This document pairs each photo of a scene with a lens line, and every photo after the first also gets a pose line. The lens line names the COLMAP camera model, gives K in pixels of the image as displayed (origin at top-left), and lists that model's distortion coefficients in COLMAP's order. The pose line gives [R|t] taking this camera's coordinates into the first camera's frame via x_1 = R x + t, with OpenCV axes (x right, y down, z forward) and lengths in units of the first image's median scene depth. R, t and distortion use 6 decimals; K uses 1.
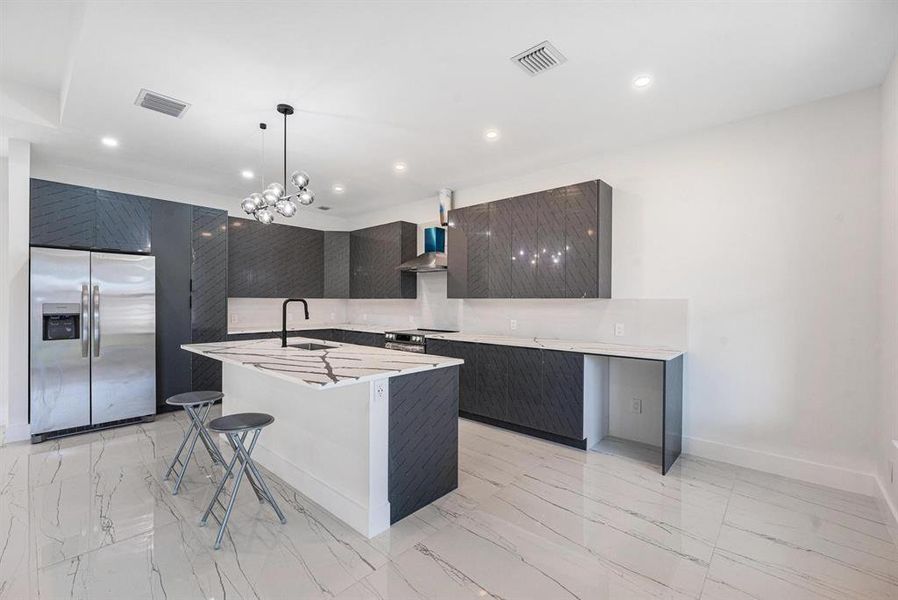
lens RADIAL K [[374.8, 0, 450.7], [0, 374.8, 301.9], [0, 0, 1]] dist [0.001164, 0.000057]
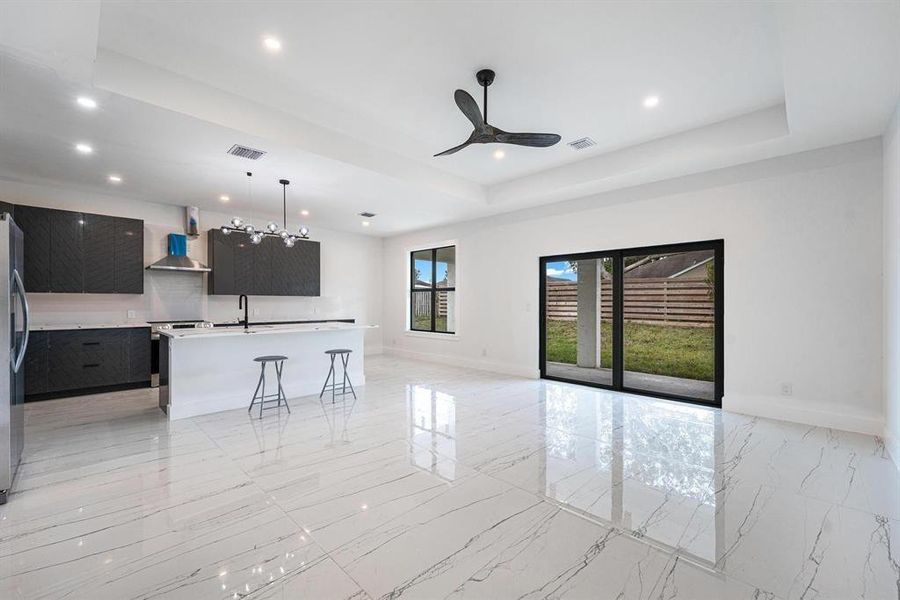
lens RADIAL K [[375.6, 0, 449.5], [0, 375.6, 299.6], [0, 0, 1]] dist [0.001164, 0.000057]
pose [[0.066245, 0.000853, 0.997803, -1.557906], [-0.001593, 0.999998, -0.000749, 0.008946], [-0.997802, -0.001540, 0.066246, 0.124865]]
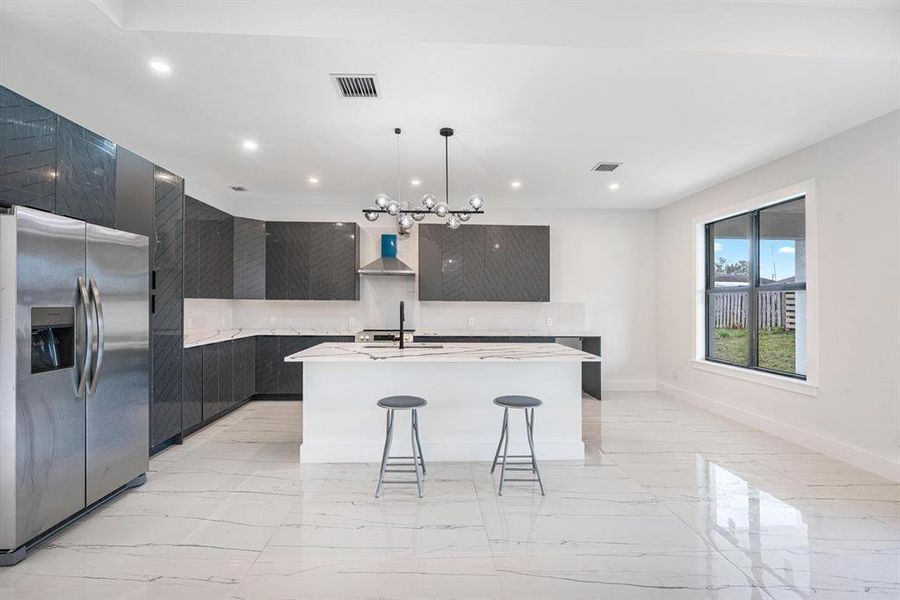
lens RADIAL K [[392.1, 0, 439.2], [0, 392.1, 301.0], [0, 0, 1]] dist [0.000687, 0.000156]
pose [[0.736887, 0.003879, 0.676005, -0.939515], [-0.002061, 0.999992, -0.003490, -0.005293], [-0.676013, 0.001179, 0.736889, 0.128212]]
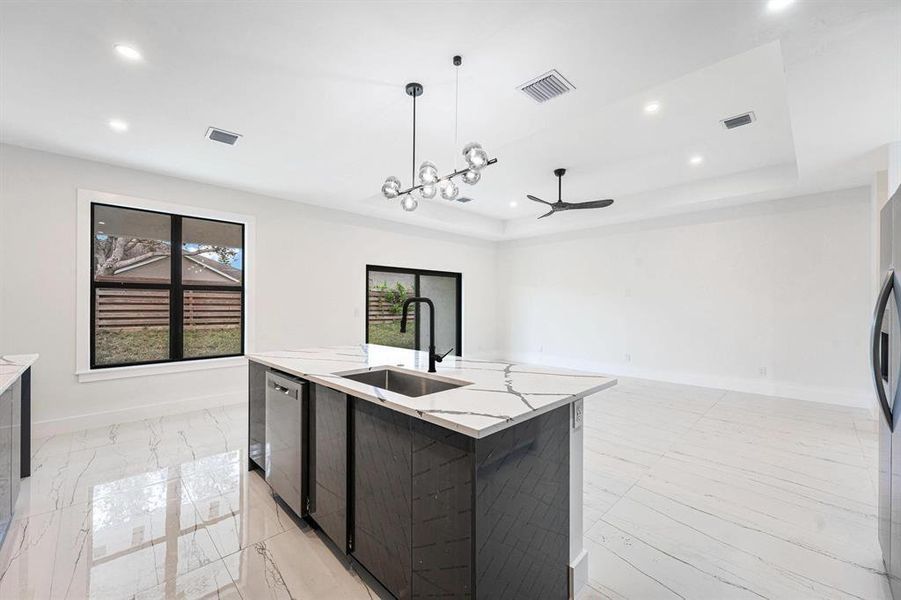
lens RADIAL K [[365.5, 0, 445.2], [0, 365.5, 302.9], [0, 0, 1]] dist [-0.004808, -0.000277]
pose [[-0.997248, -0.007021, 0.073801, -0.421464], [-0.007349, 0.999964, -0.004180, 0.001206], [-0.073769, -0.004711, -0.997264, 1.437026]]
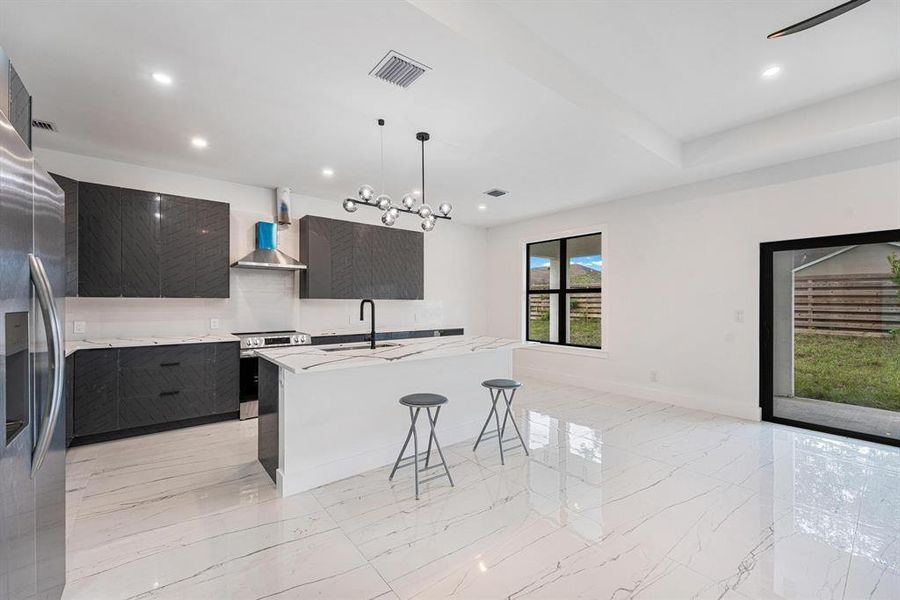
lens RADIAL K [[375.6, 0, 445.1], [0, 375.6, 300.5], [0, 0, 1]] dist [0.001164, 0.000057]
pose [[0.185397, 0.000896, 0.982663, -1.183231], [-0.001334, 0.999999, -0.000661, -0.004750], [-0.982663, -0.001189, 0.185398, 0.548676]]
